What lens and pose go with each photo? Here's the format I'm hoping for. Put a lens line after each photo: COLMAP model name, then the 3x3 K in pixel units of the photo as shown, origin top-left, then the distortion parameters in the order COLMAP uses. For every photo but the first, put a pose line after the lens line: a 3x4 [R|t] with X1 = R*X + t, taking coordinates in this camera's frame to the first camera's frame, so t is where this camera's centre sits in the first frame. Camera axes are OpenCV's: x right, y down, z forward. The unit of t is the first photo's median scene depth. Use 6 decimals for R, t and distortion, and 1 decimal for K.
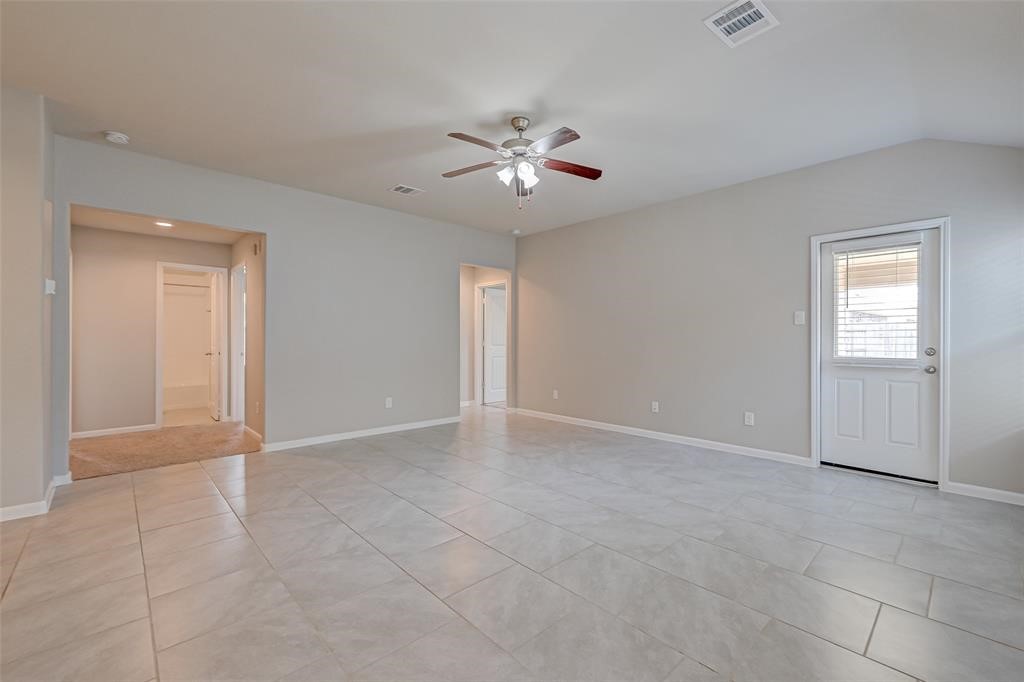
lens RADIAL K [[426.8, 0, 542.4], [0, 426.8, 342.3], [0, 0, 1]] dist [0.000481, -0.000159]
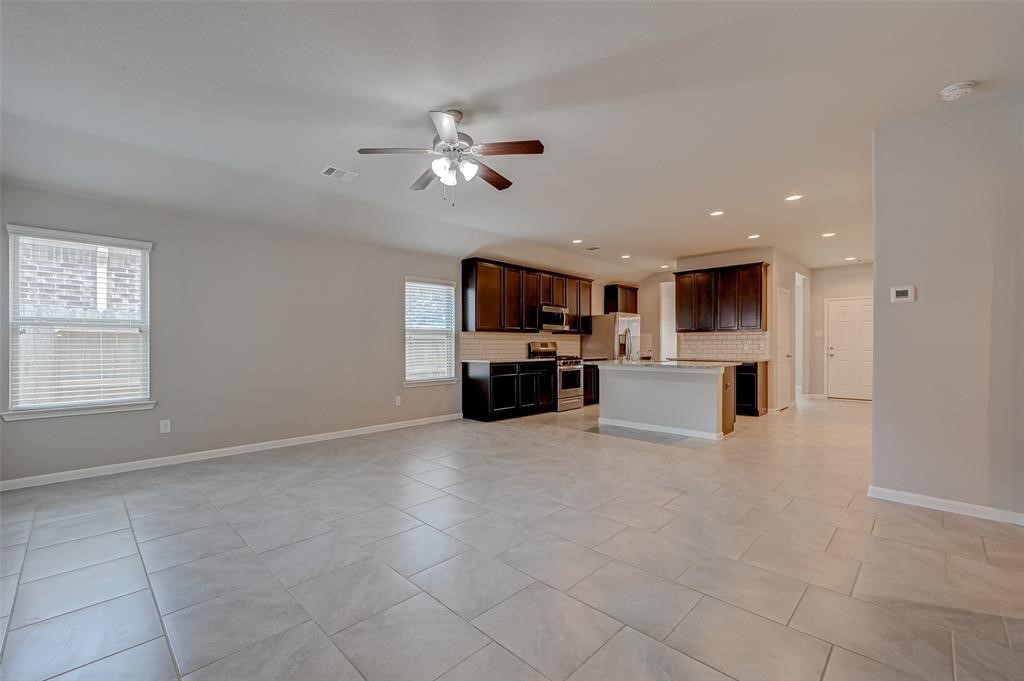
lens RADIAL K [[429.4, 0, 482.0], [0, 429.4, 347.3], [0, 0, 1]] dist [0.000261, -0.000009]
pose [[-0.999694, -0.000967, 0.024708, -0.130532], [-0.000745, 0.999959, 0.009005, -0.007152], [-0.024716, 0.008984, -0.999654, 1.820998]]
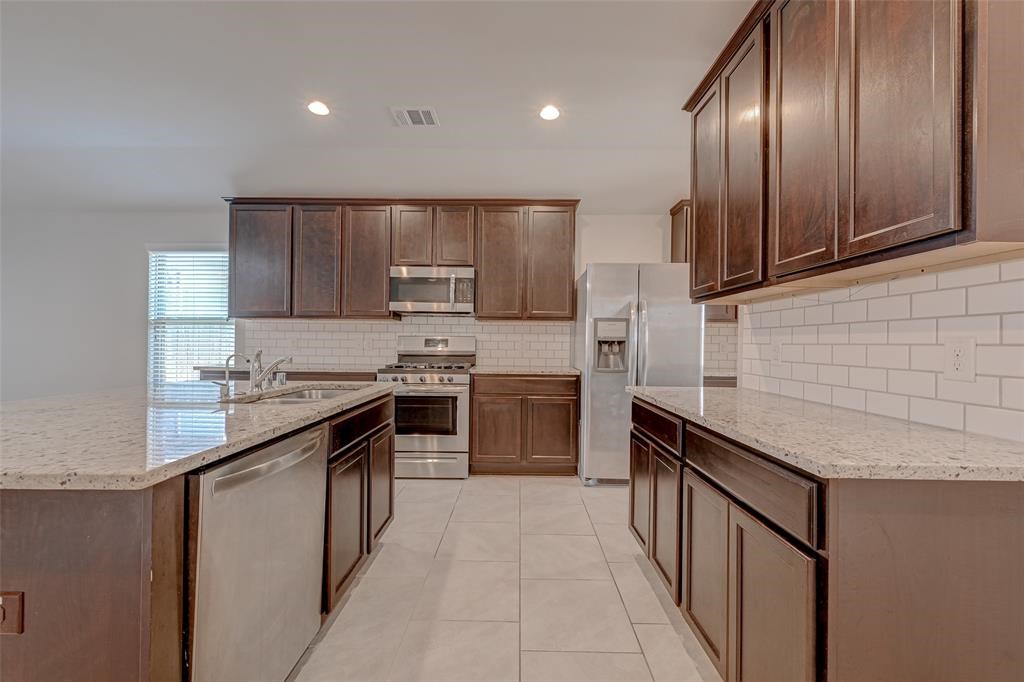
lens RADIAL K [[400.4, 0, 516.9], [0, 400.4, 340.3], [0, 0, 1]] dist [-0.007396, -0.000048]
pose [[-0.704531, -0.004671, 0.709658, -1.395258], [-0.007616, 0.999971, -0.000979, -0.004012], [-0.709632, -0.006095, -0.704546, 0.108821]]
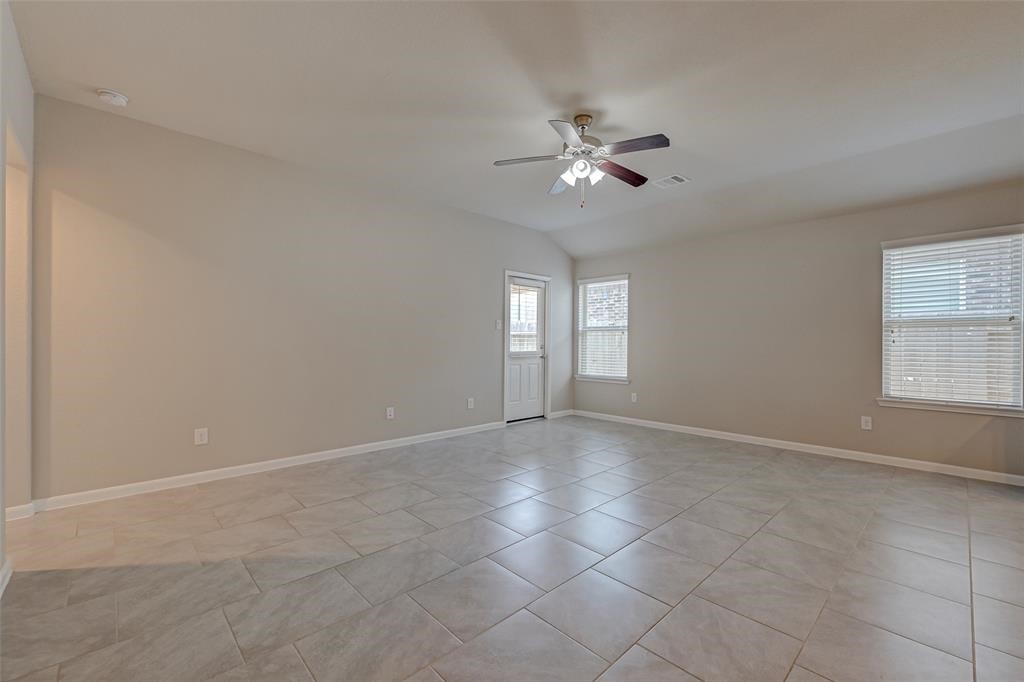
lens RADIAL K [[426.8, 0, 542.4], [0, 426.8, 342.3], [0, 0, 1]] dist [0.000481, -0.000159]
pose [[-0.011099, -0.002636, 0.999935, -0.963965], [-0.003446, 0.999991, 0.002598, -0.003133], [-0.999932, -0.003417, -0.011108, 1.024141]]
